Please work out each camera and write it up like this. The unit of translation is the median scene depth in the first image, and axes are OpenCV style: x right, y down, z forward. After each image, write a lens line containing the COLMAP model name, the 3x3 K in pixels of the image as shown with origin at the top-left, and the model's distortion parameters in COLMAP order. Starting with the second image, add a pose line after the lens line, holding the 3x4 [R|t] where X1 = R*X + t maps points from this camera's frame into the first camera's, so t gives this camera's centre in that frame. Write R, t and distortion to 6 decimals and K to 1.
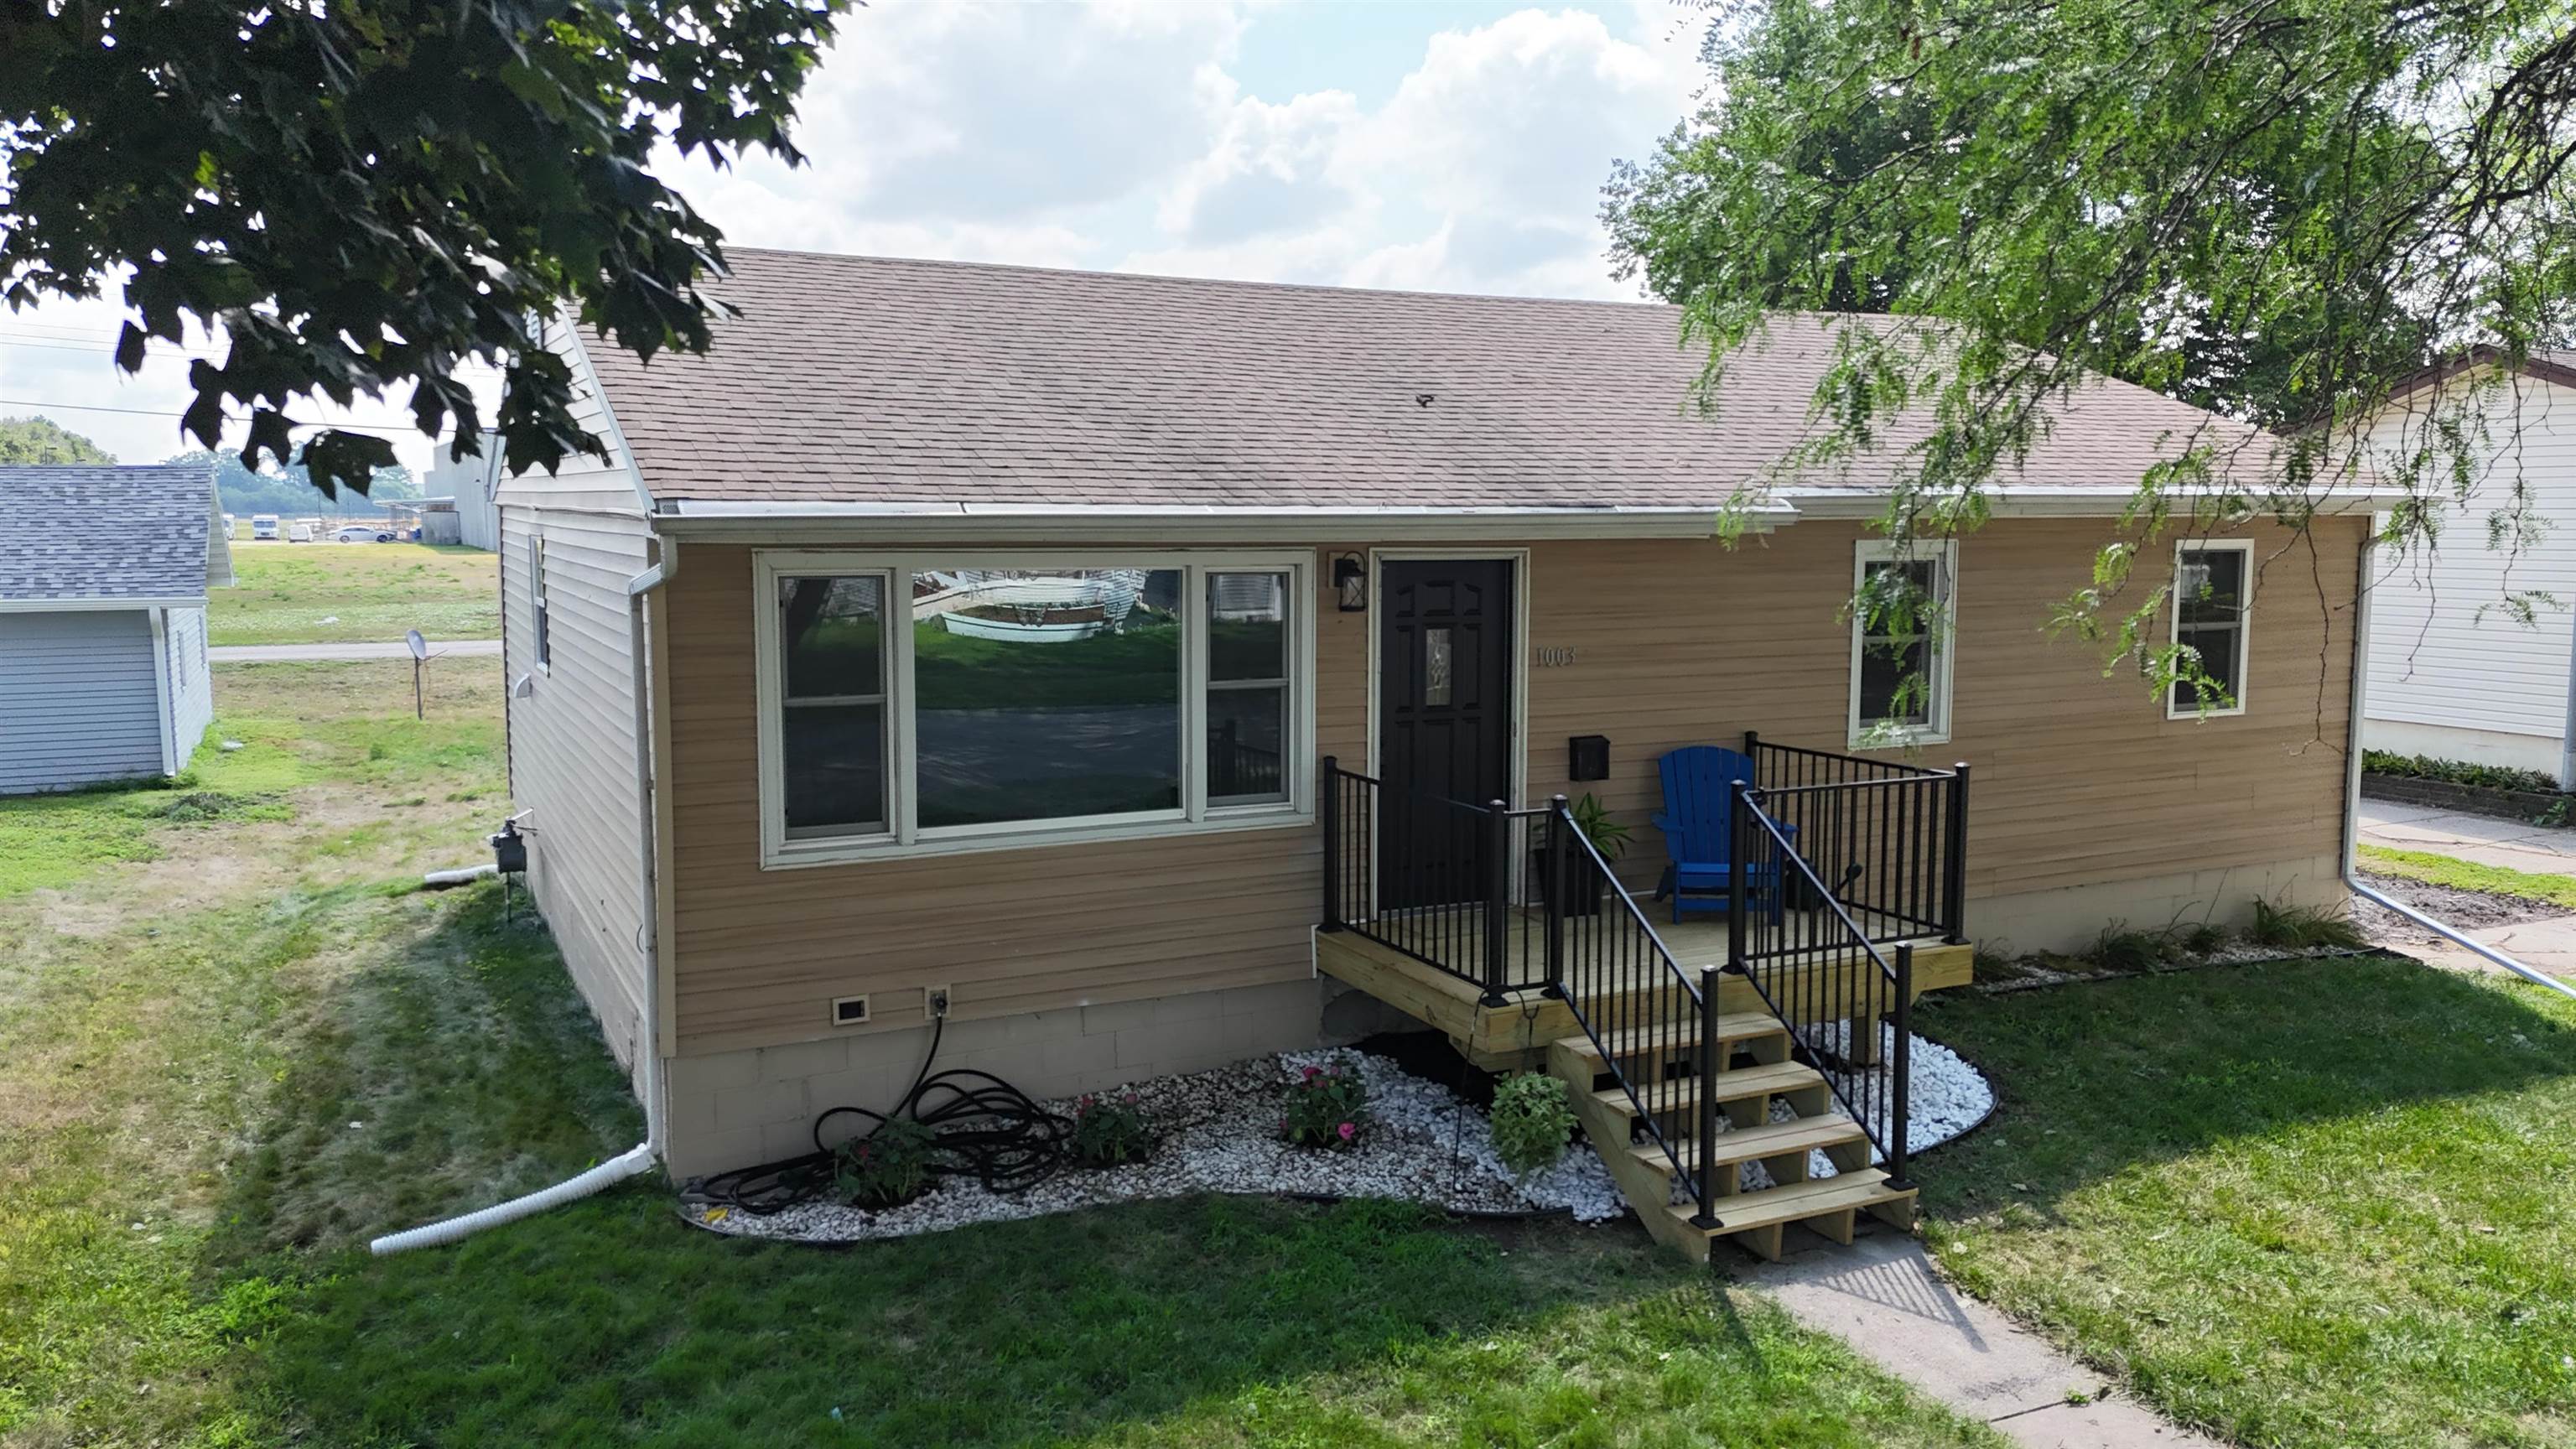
lens RADIAL K [[1901.4, 0, 1288.0], [0, 1901.4, 724.5], [0, 0, 1]] dist [0.094754, -0.109911]
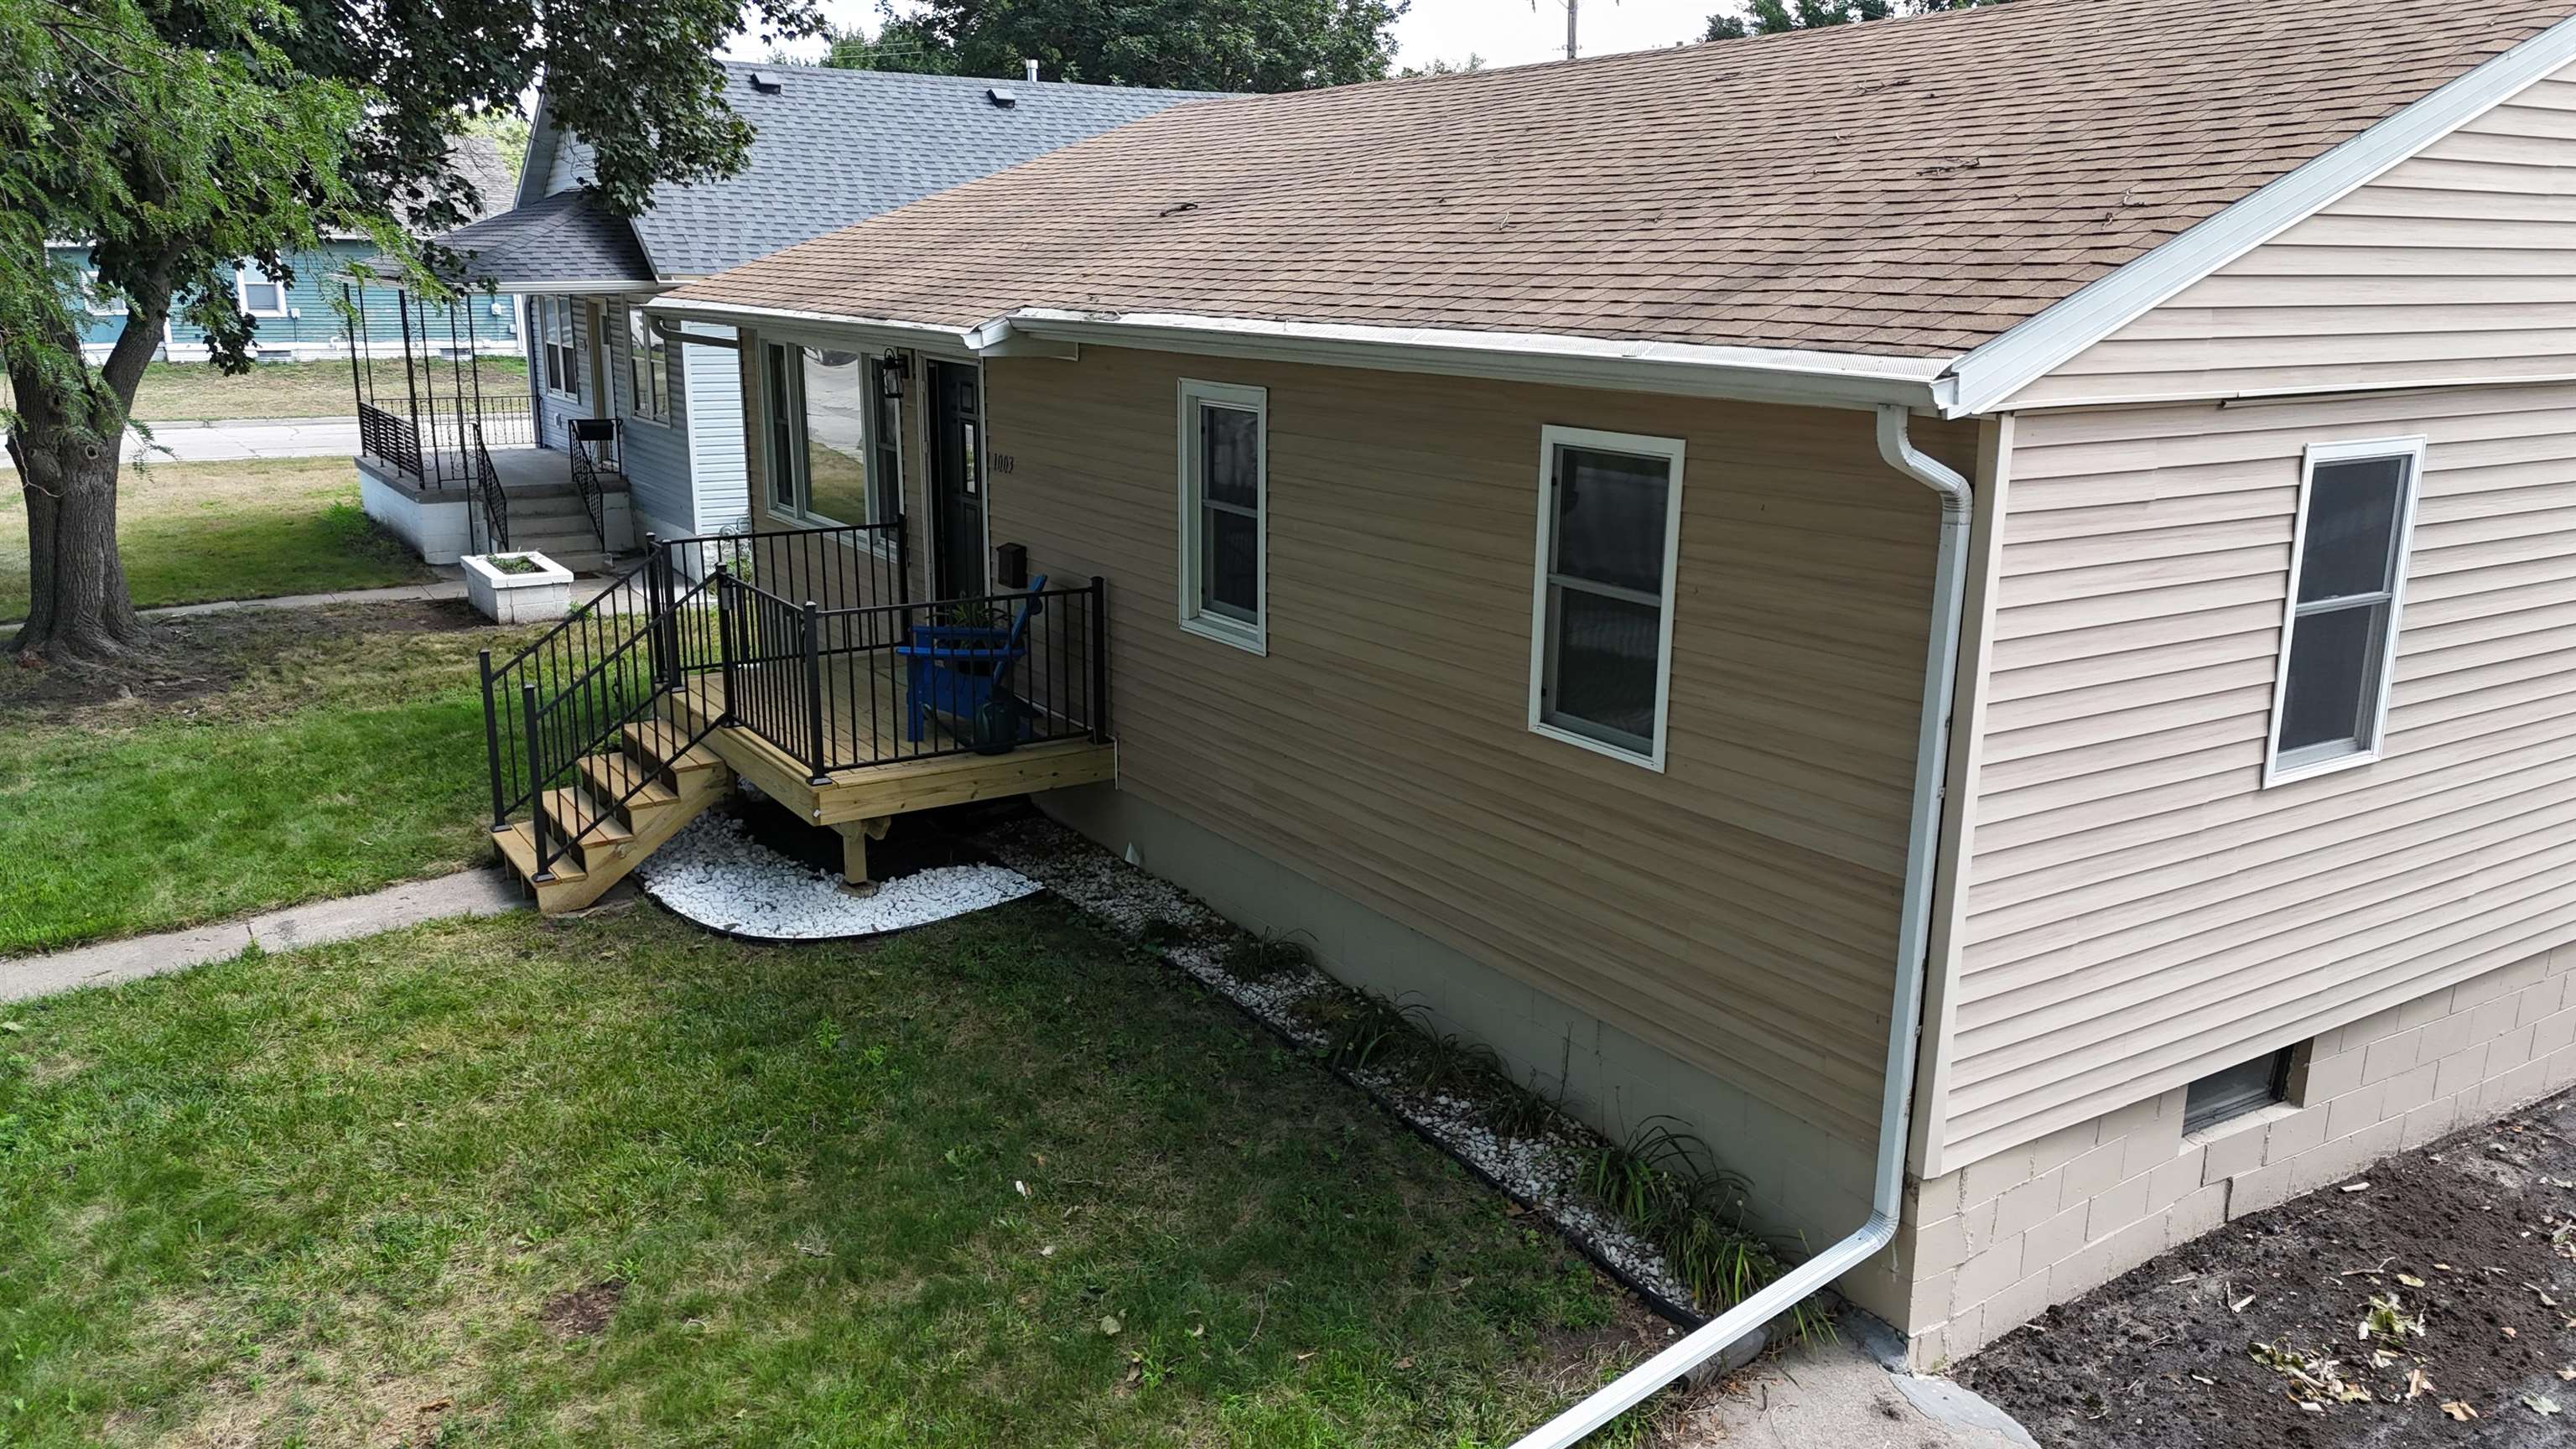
lens RADIAL K [[1901.4, 0, 1288.0], [0, 1901.4, 724.5], [0, 0, 1]] dist [0.094754, -0.109911]
pose [[0.117412, 0.237052, -0.964376, 1.388858], [-0.123753, 0.967016, 0.222634, -0.172592], [0.985342, 0.093205, 0.142876, 1.156771]]
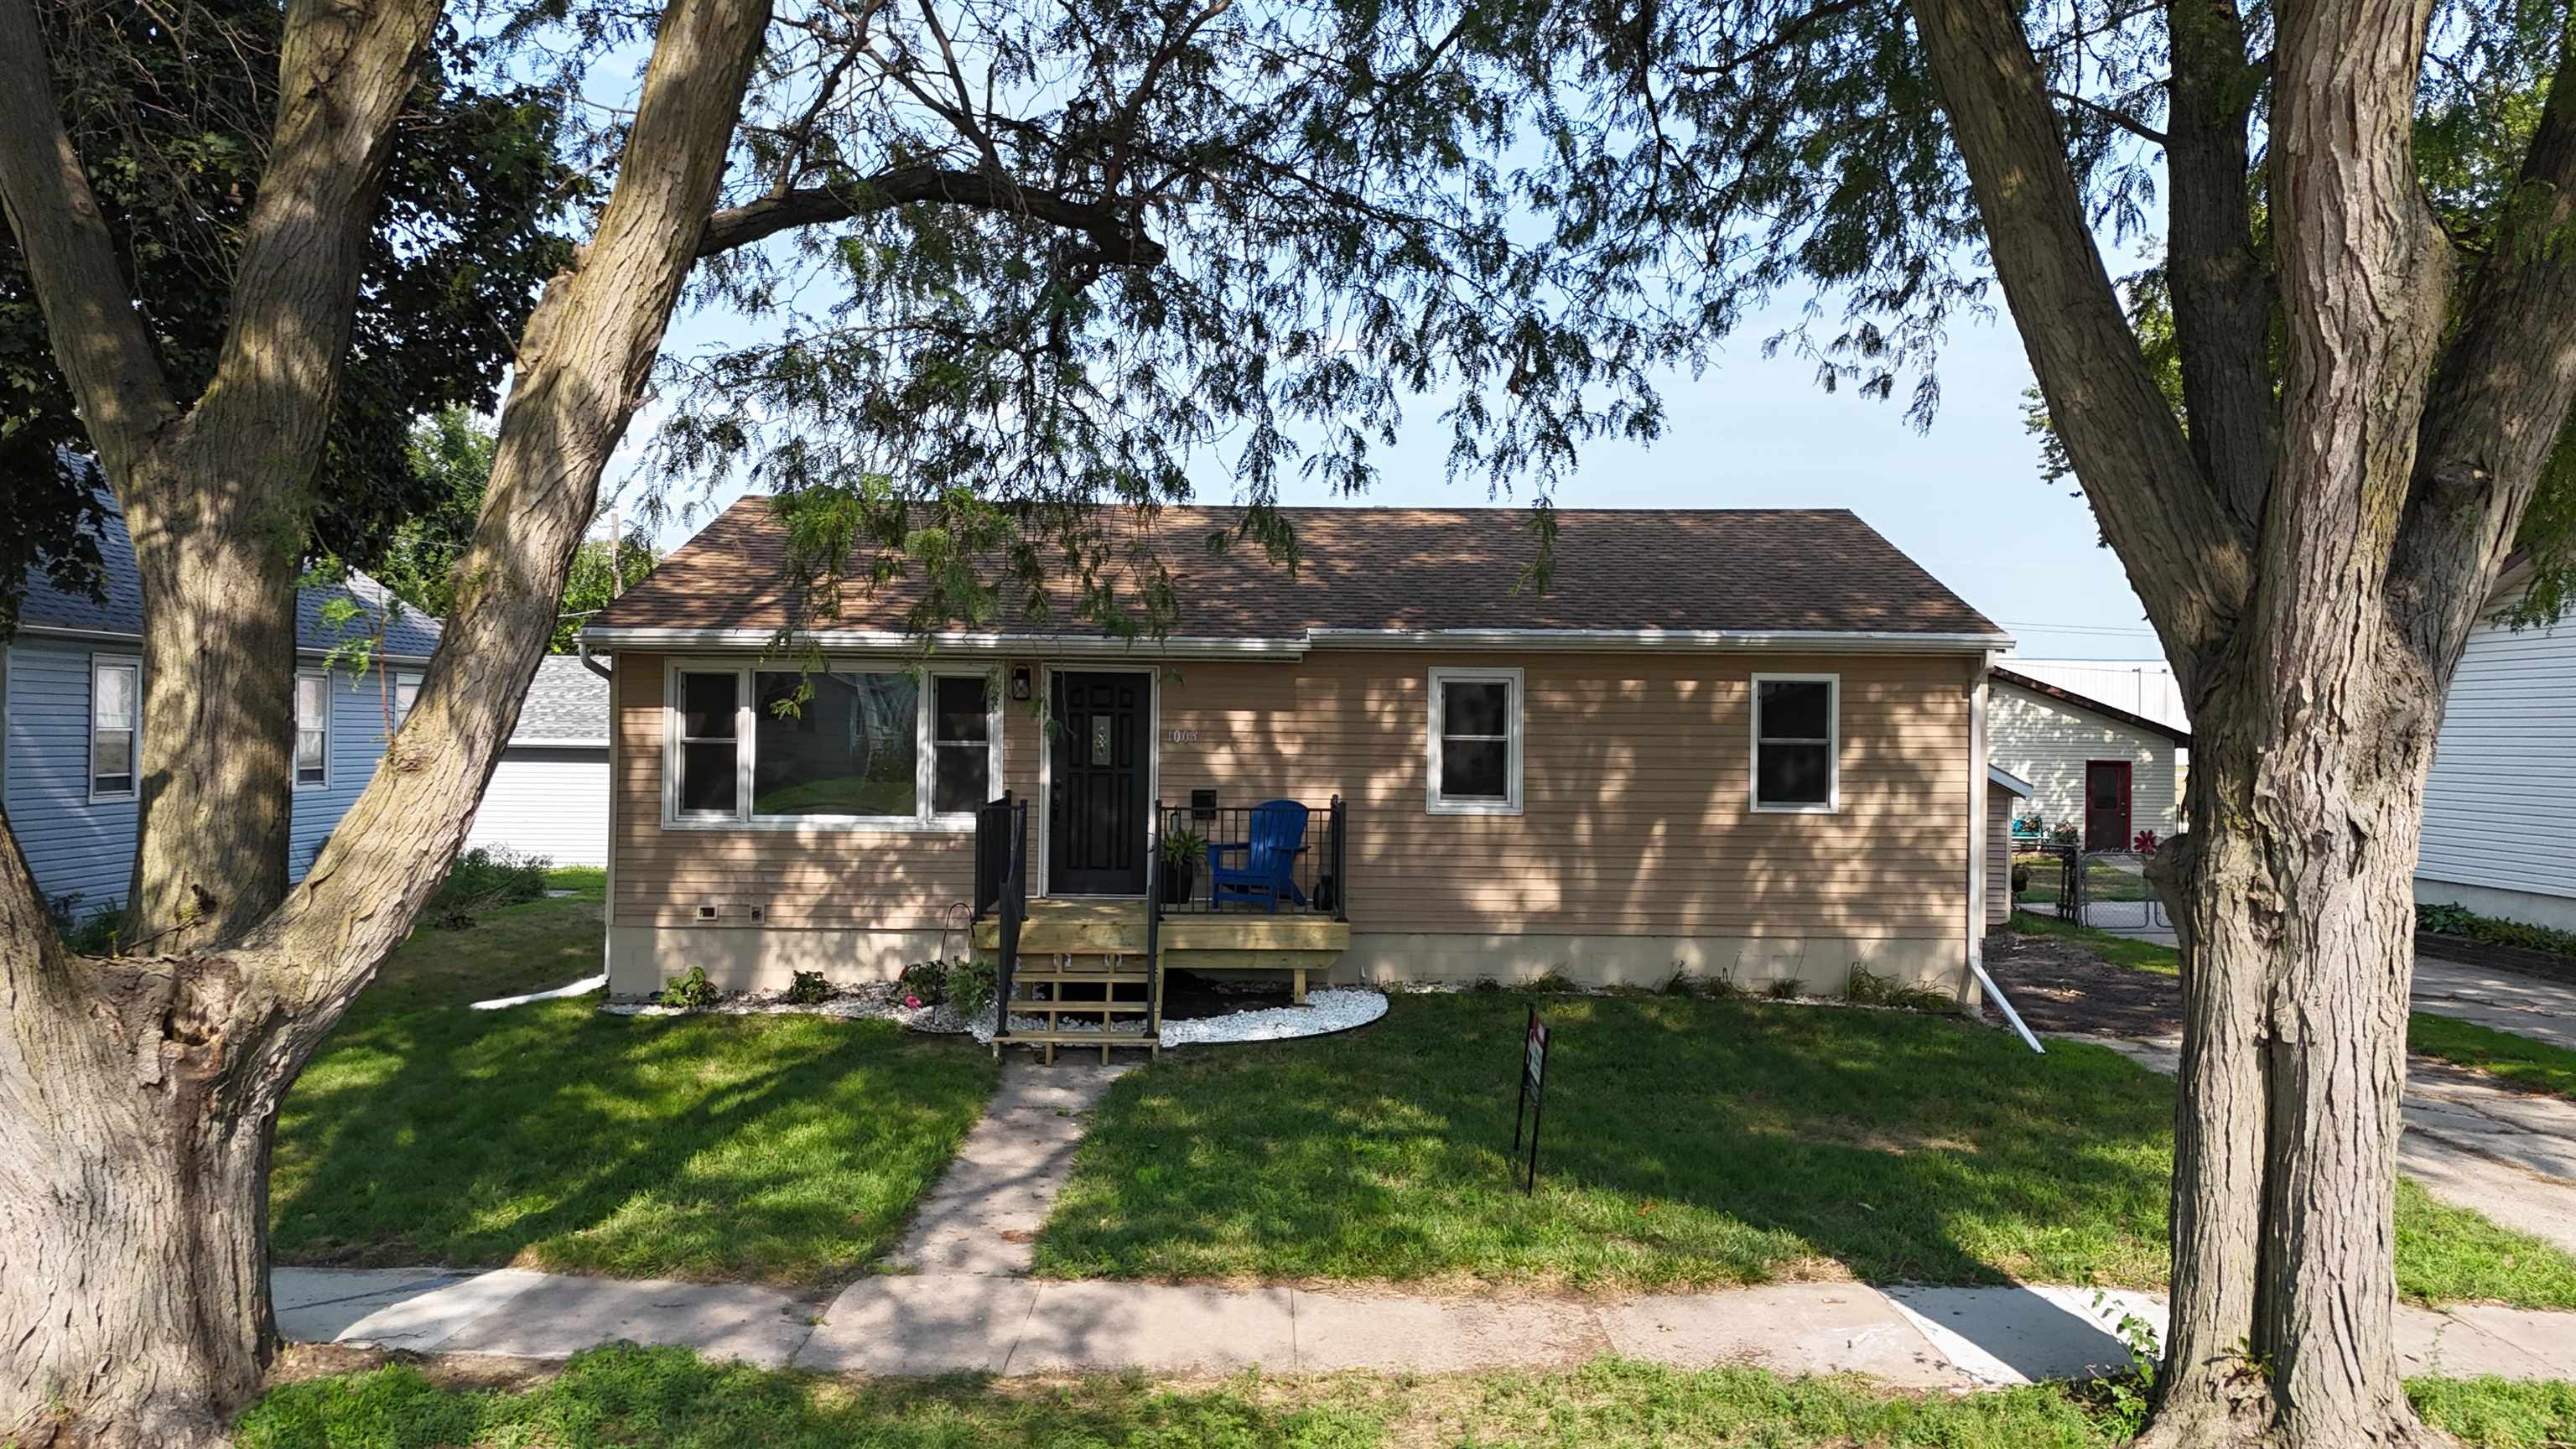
lens RADIAL K [[1901.4, 0, 1288.0], [0, 1901.4, 724.5], [0, 0, 1]] dist [0.094754, -0.109911]
pose [[0.892173, 0.014640, -0.451456, 1.034403], [-0.062136, 0.993950, -0.090562, 0.100875], [0.447399, 0.108849, 0.887686, -0.372572]]
